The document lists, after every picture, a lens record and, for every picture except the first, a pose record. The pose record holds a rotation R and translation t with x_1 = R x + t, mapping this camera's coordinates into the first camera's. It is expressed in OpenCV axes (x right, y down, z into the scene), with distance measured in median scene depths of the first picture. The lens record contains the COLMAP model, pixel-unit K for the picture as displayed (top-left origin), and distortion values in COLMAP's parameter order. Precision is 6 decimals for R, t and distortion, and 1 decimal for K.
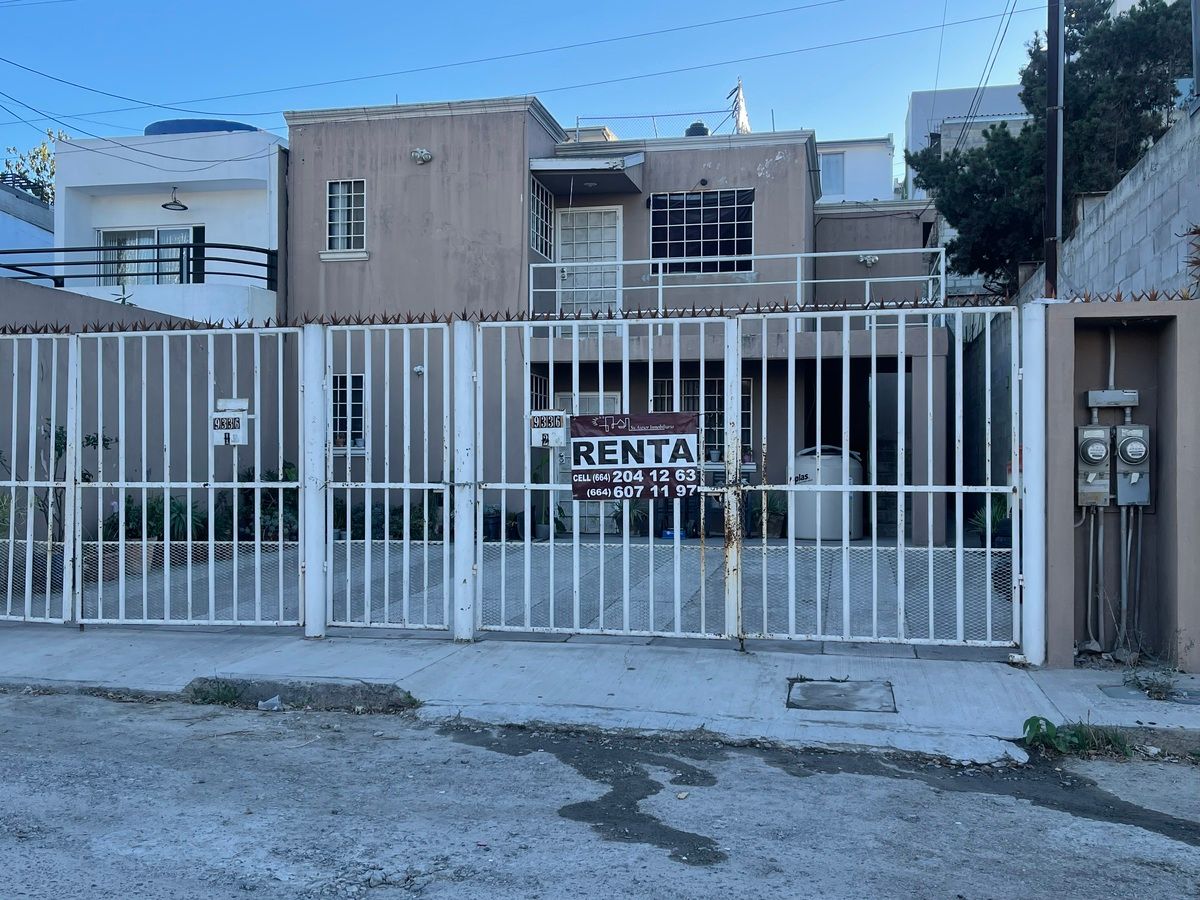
lens RADIAL K [[1101.1, 0, 600.0], [0, 1101.1, 450.0], [0, 0, 1]] dist [0.000091, 0.000076]
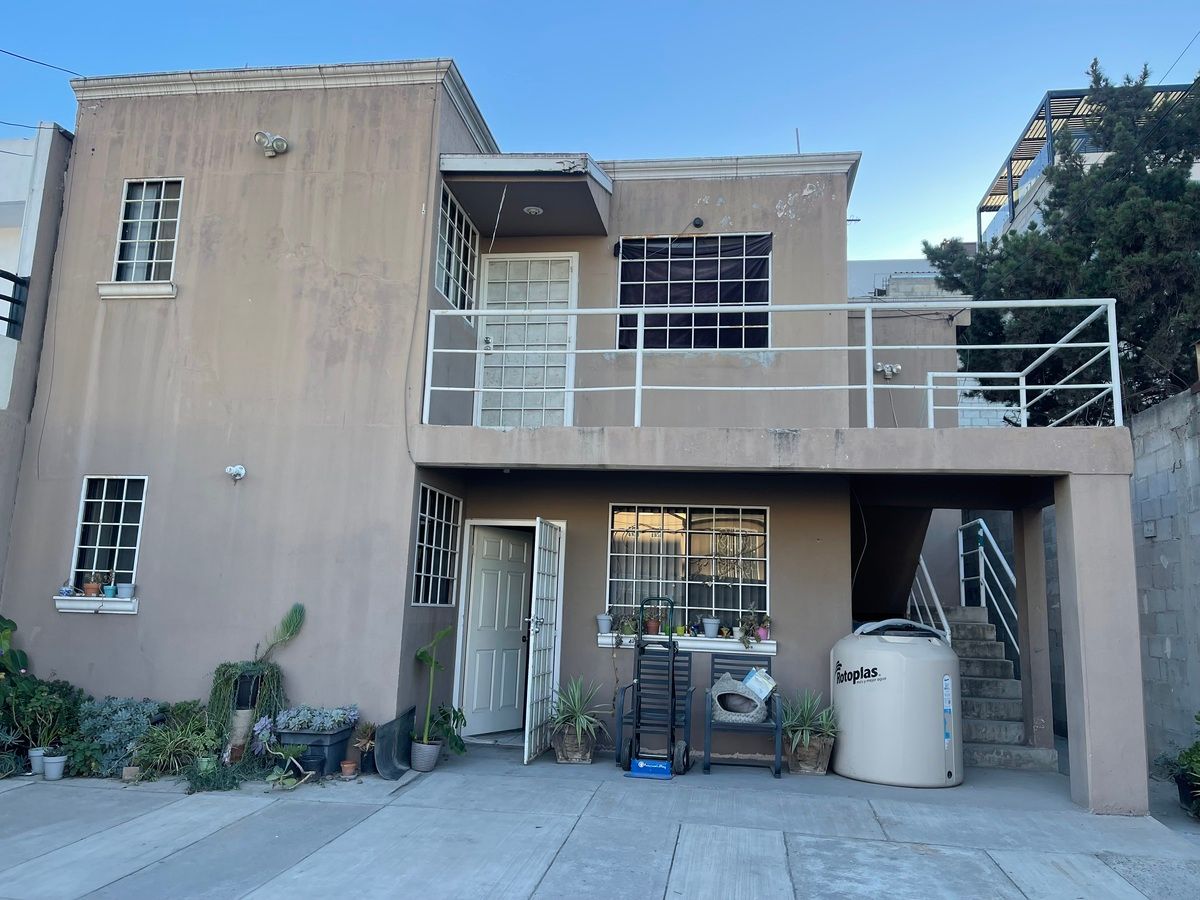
lens RADIAL K [[923.2, 0, 600.0], [0, 923.2, 450.0], [0, 0, 1]] dist [0.068553, -0.095276]
pose [[0.997019, 0.041002, 0.065367, 0.000860], [-0.030558, 0.987685, -0.153443, -0.011989], [-0.070853, 0.150988, 0.985993, 0.468530]]
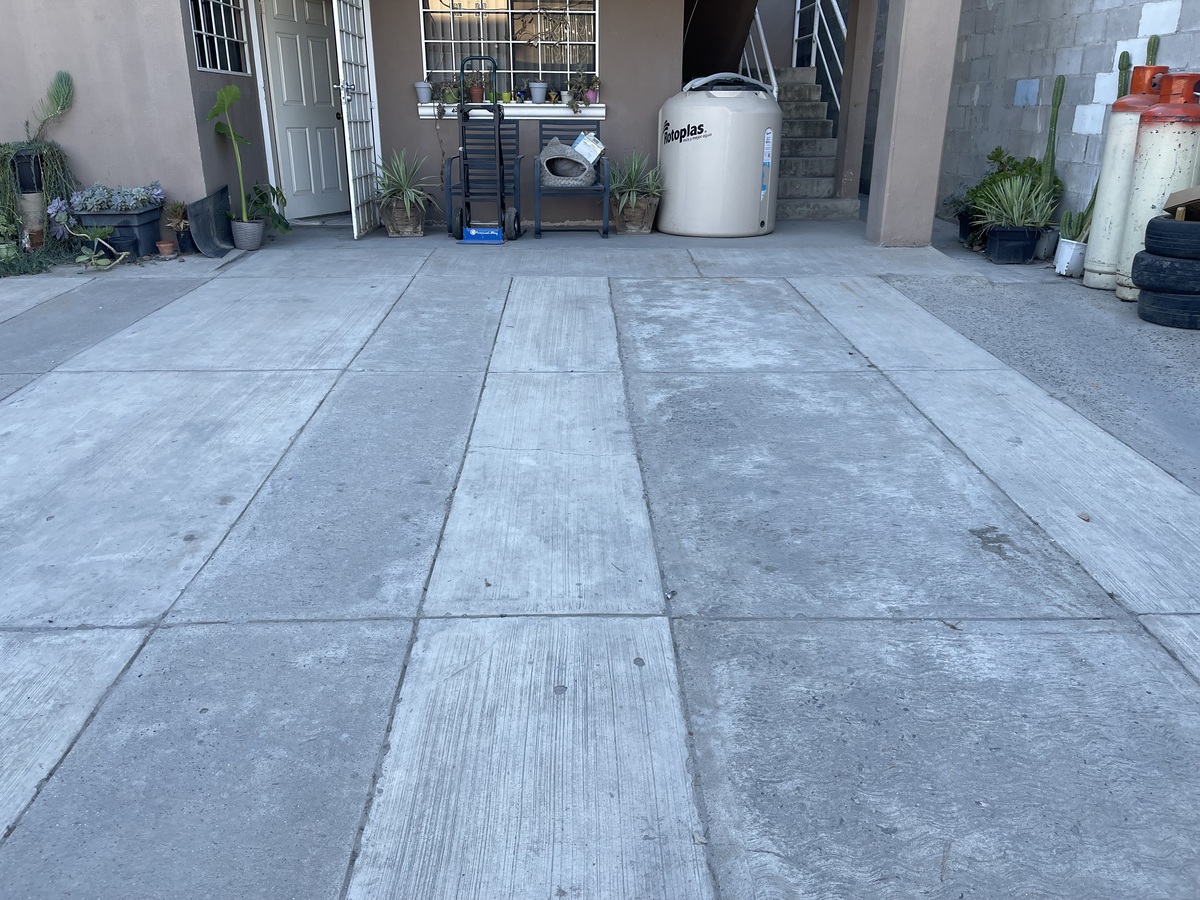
lens RADIAL K [[923.2, 0, 600.0], [0, 923.2, 450.0], [0, 0, 1]] dist [0.068553, -0.095276]
pose [[0.969882, -0.088647, 0.226870, 0.004041], [-0.000881, 0.930139, 0.367208, 0.000682], [-0.243572, -0.356348, 0.902047, 0.469713]]
